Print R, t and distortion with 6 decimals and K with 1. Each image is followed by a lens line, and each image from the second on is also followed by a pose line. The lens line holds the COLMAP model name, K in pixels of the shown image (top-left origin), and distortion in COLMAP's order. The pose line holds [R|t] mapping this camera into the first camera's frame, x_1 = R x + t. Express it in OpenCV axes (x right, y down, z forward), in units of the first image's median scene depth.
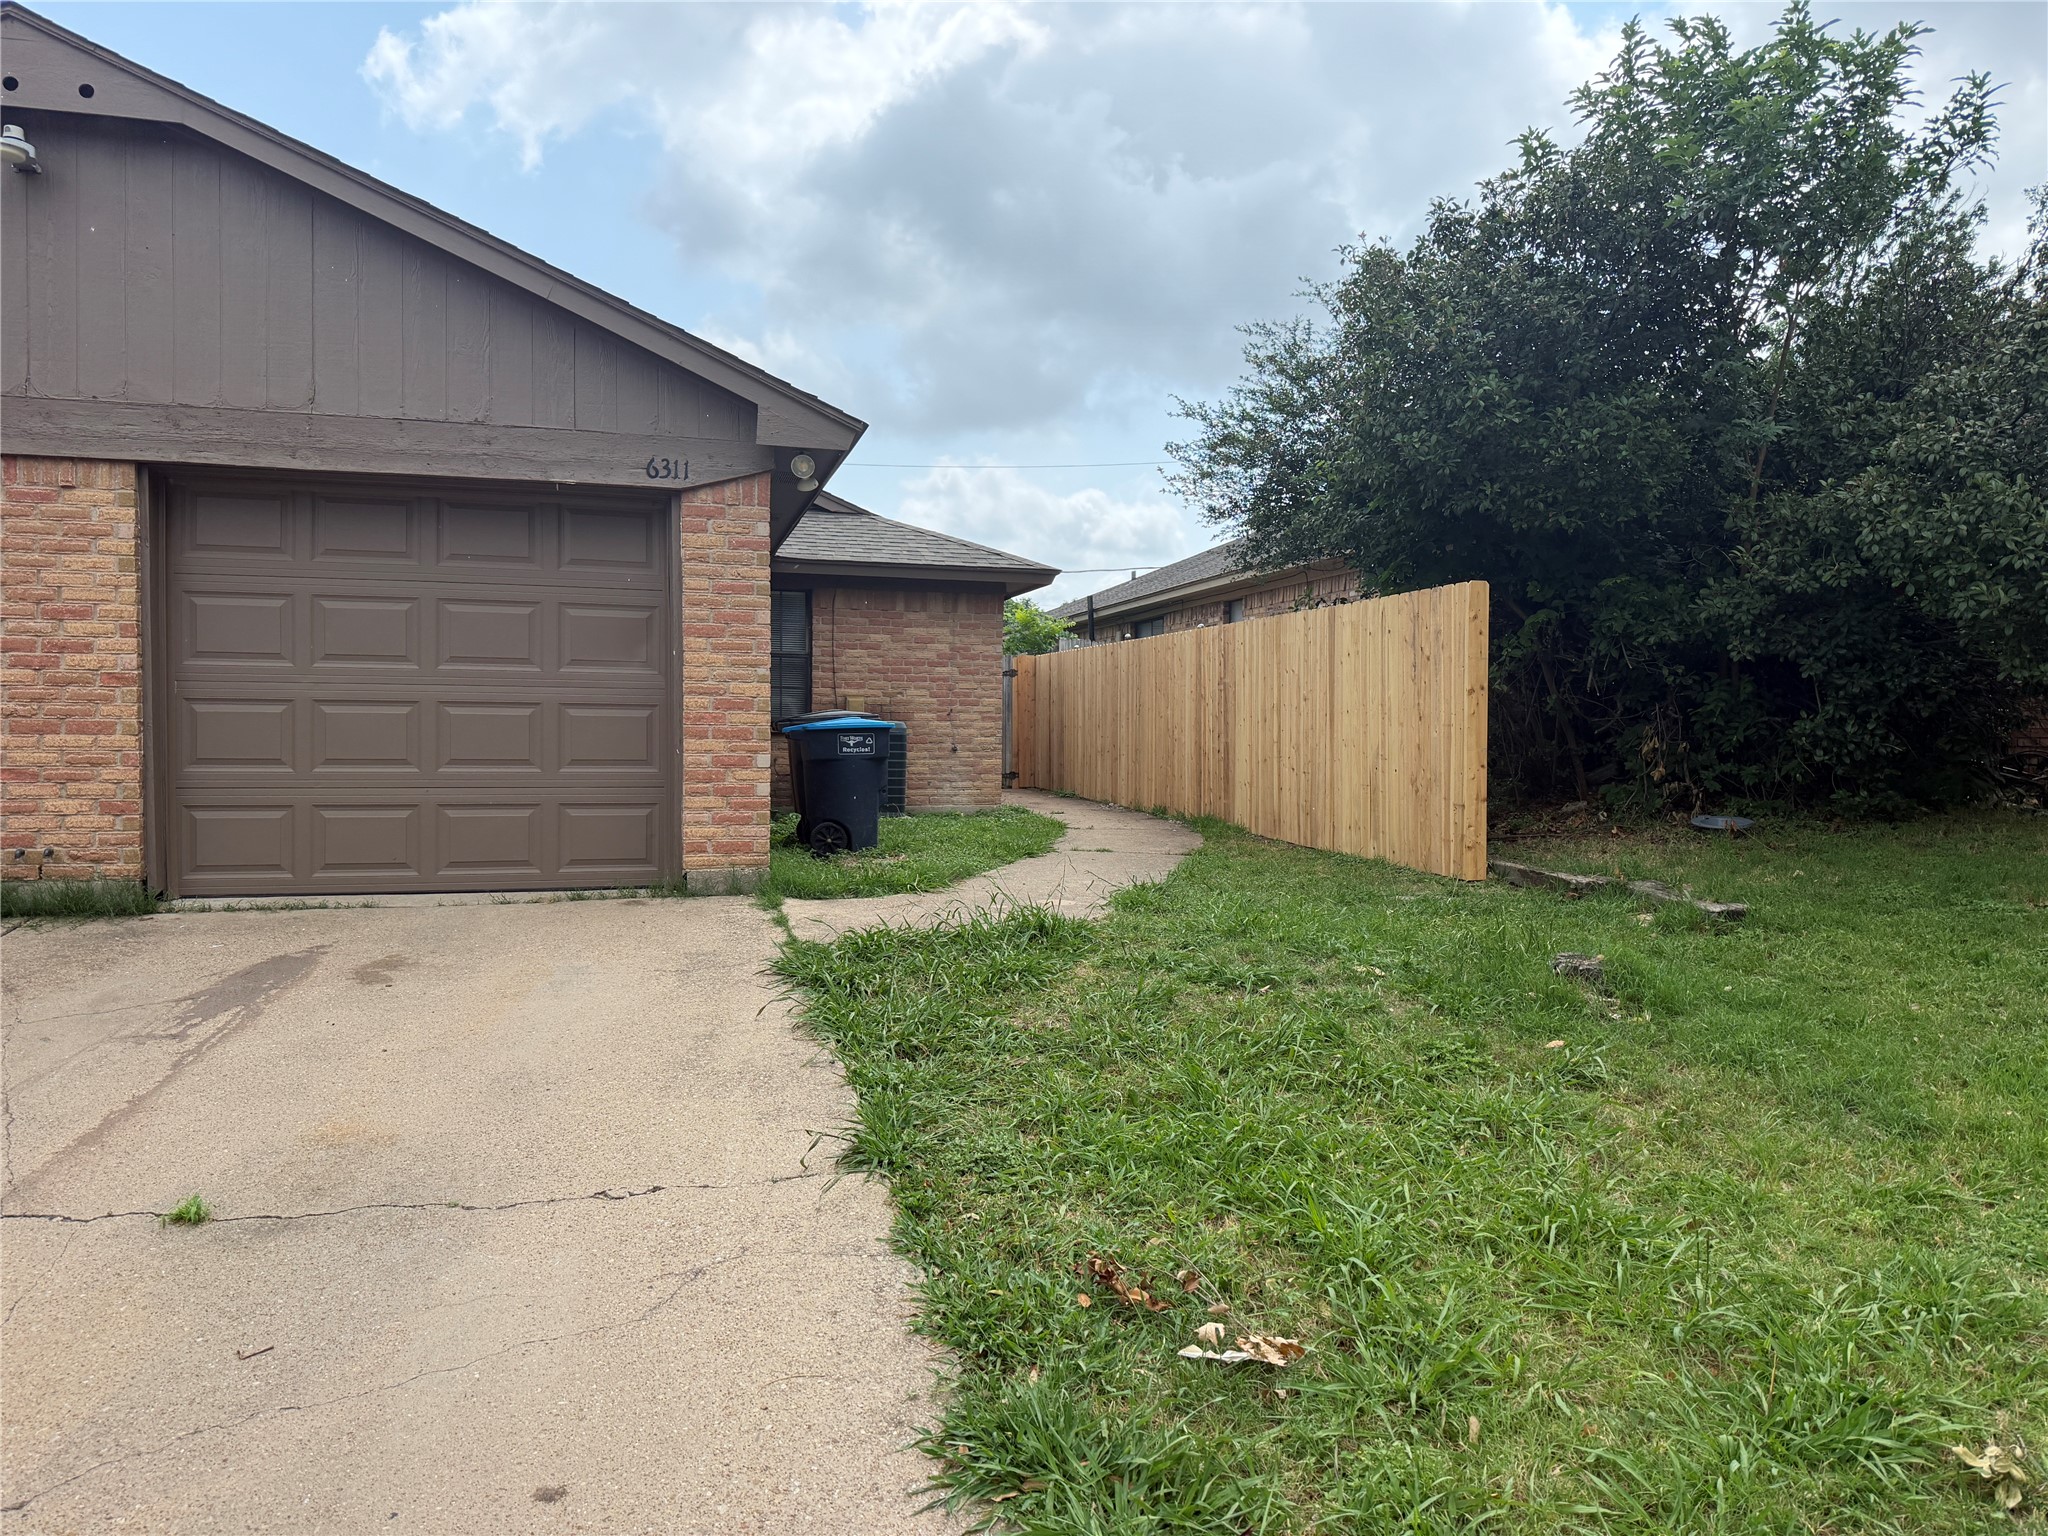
lens RADIAL K [[1473.0, 0, 1026.7], [0, 1473.0, 763.6], [0, 0, 1]] dist [0.041194, -0.002887]
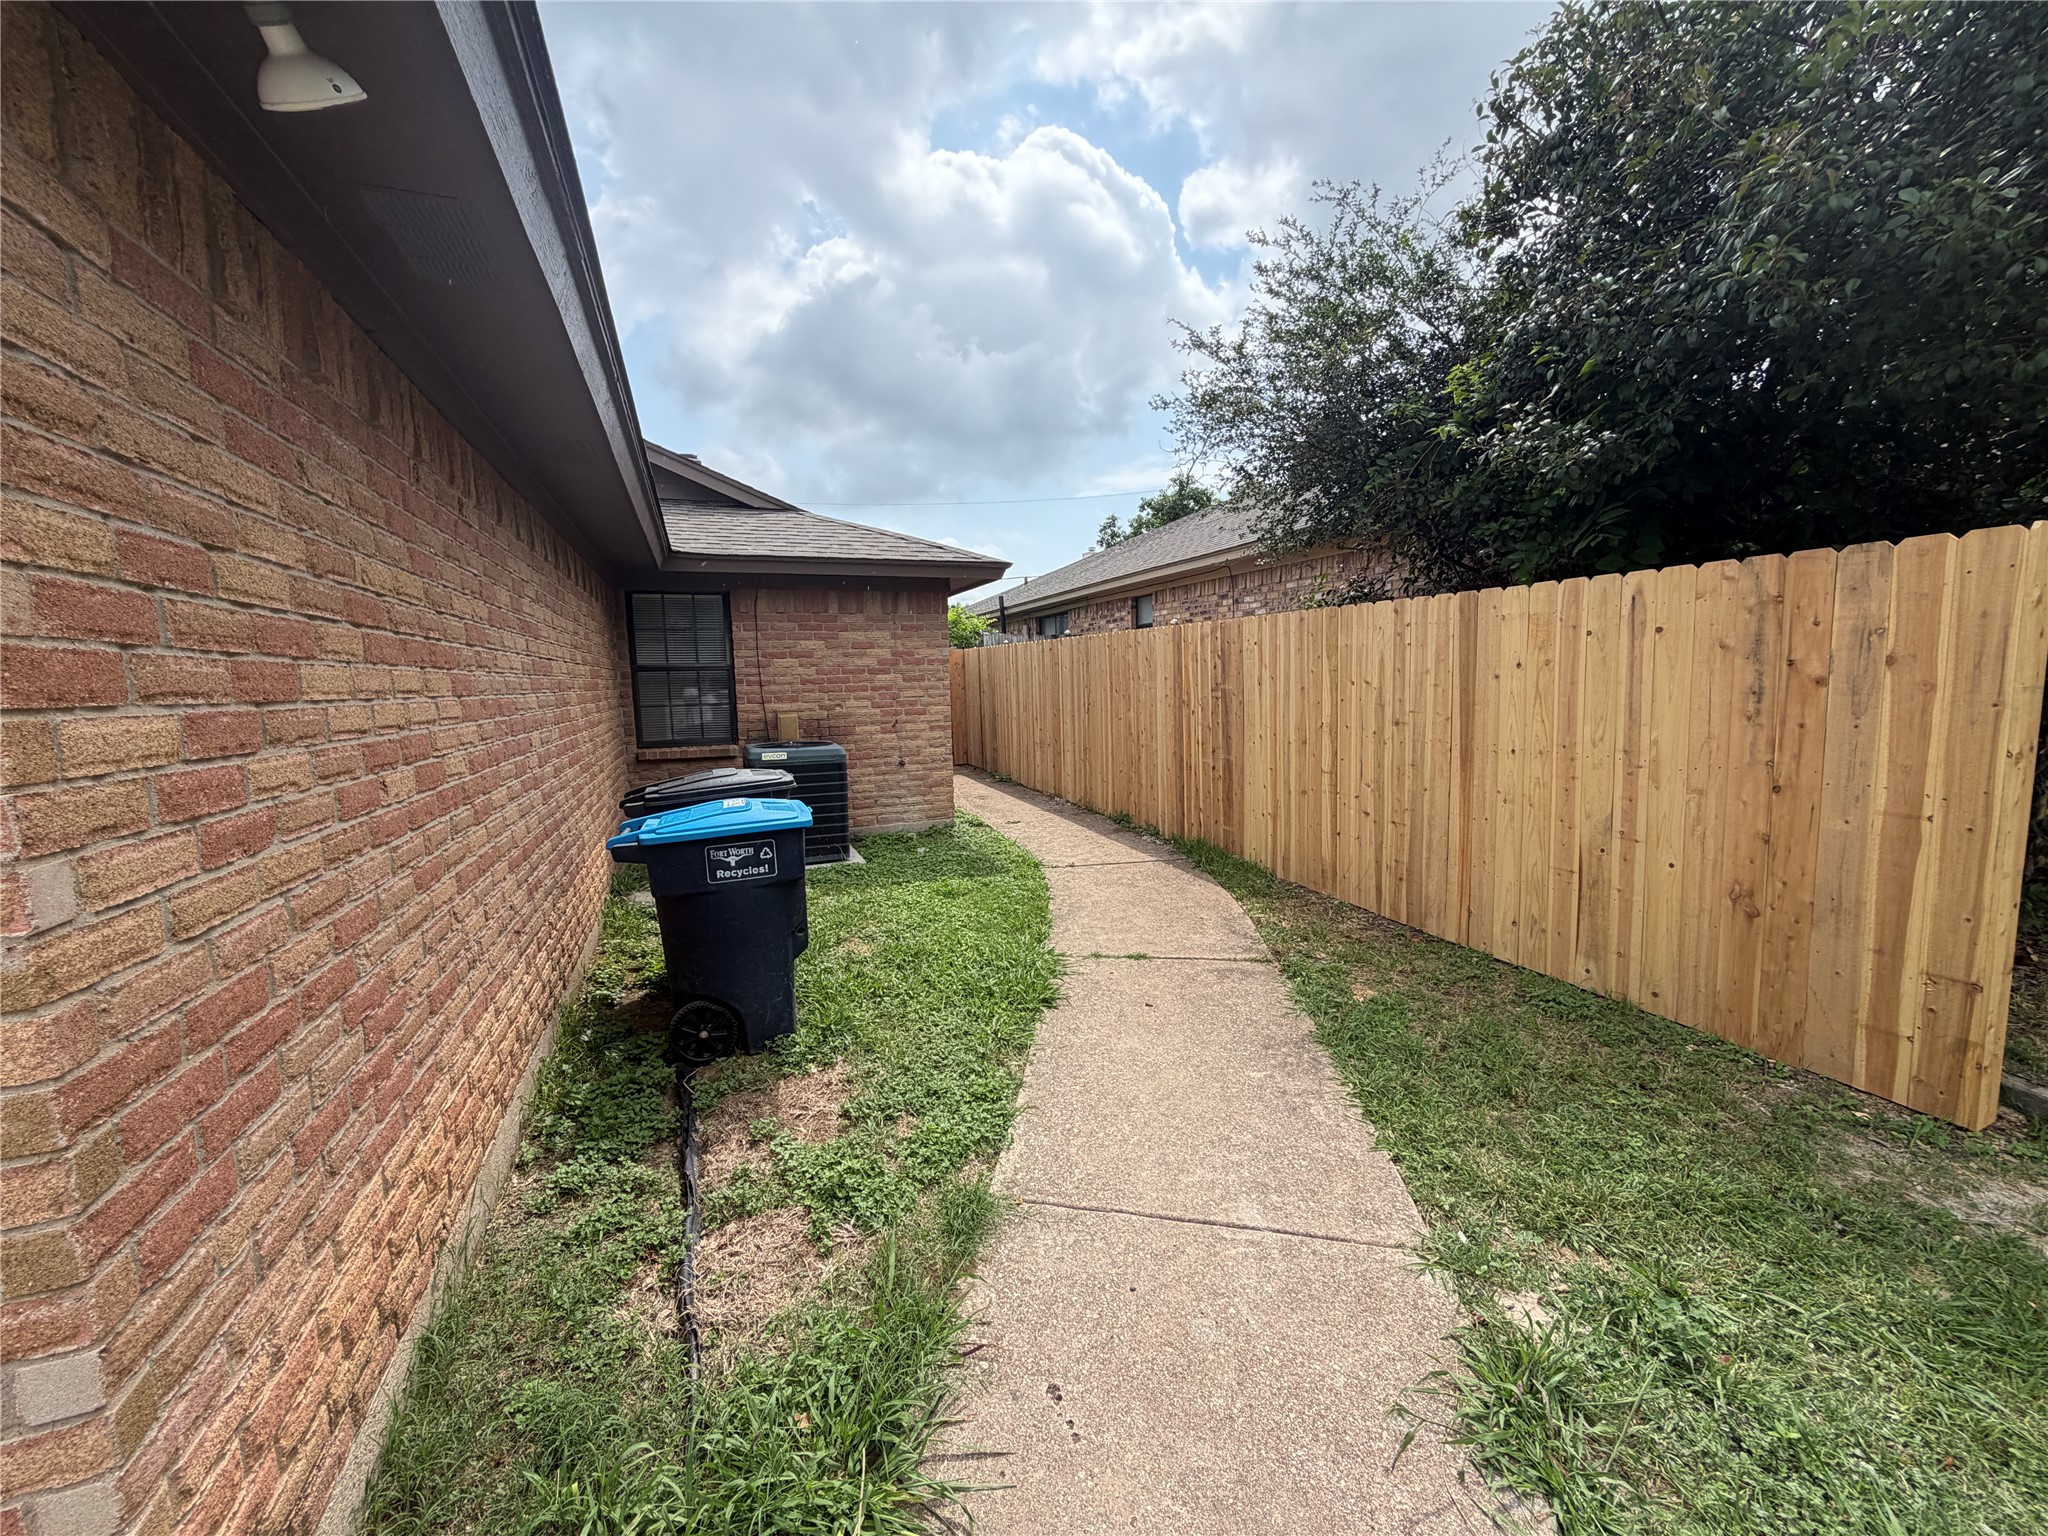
lens RADIAL K [[817.5, 0, 1016.5], [0, 817.5, 773.2], [0, 0, 1]] dist [0.001035, -0.000455]
pose [[0.992379, -0.045775, 0.114409, -0.037170], [0.034606, 0.994607, 0.097775, -0.051774], [-0.118268, -0.093070, 0.988610, 0.488900]]
